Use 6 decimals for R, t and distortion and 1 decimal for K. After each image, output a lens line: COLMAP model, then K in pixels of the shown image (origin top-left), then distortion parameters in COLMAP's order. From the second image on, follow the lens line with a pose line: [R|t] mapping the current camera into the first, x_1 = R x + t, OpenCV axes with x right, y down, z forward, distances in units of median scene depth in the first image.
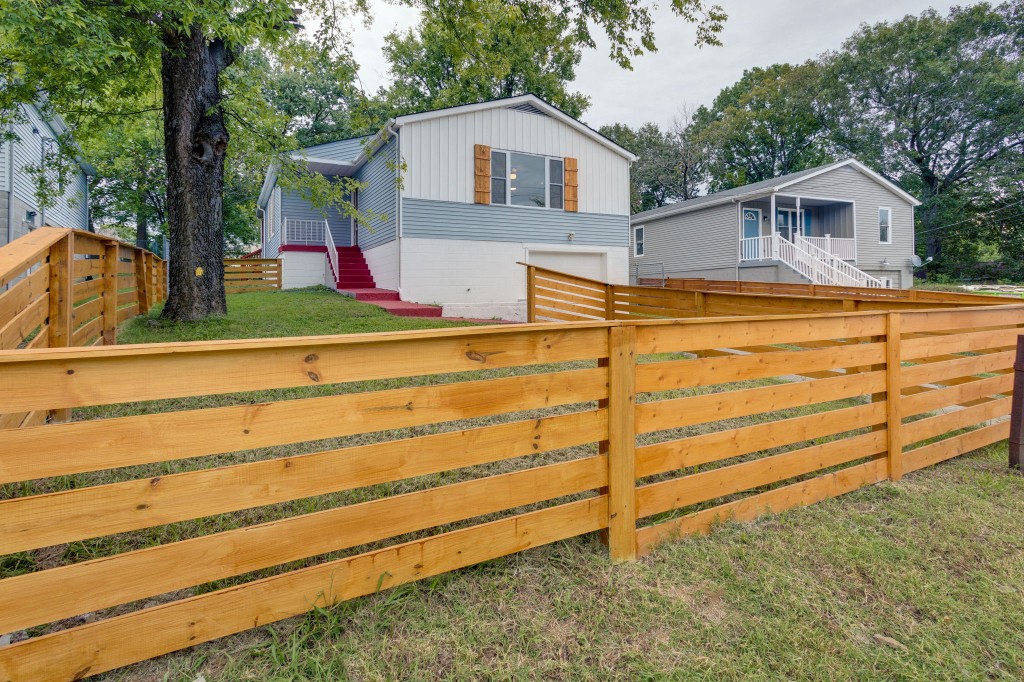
lens RADIAL K [[508.5, 0, 510.7], [0, 508.5, 280.3], [0, 0, 1]] dist [0.004125, 0.001043]
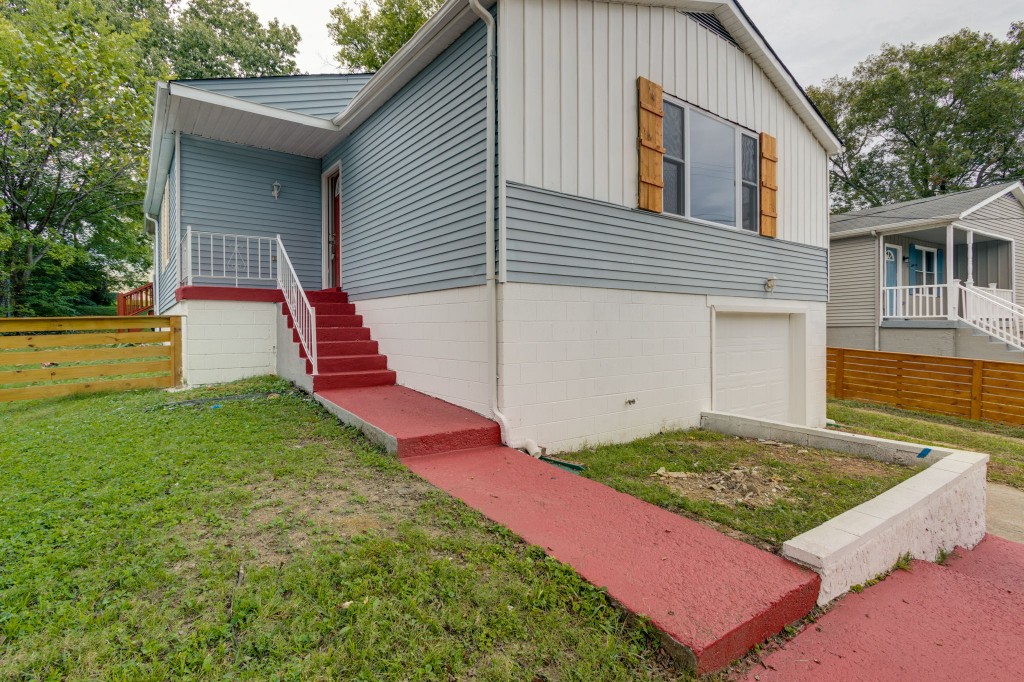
lens RADIAL K [[503.4, 0, 510.6], [0, 503.4, 330.0], [0, 0, 1]] dist [0.003937, 0.000760]
pose [[0.990254, 0.011410, 0.138806, -0.218239], [-0.016187, 0.999313, 0.033334, -0.050309], [-0.138331, -0.035256, 0.989758, 0.509192]]
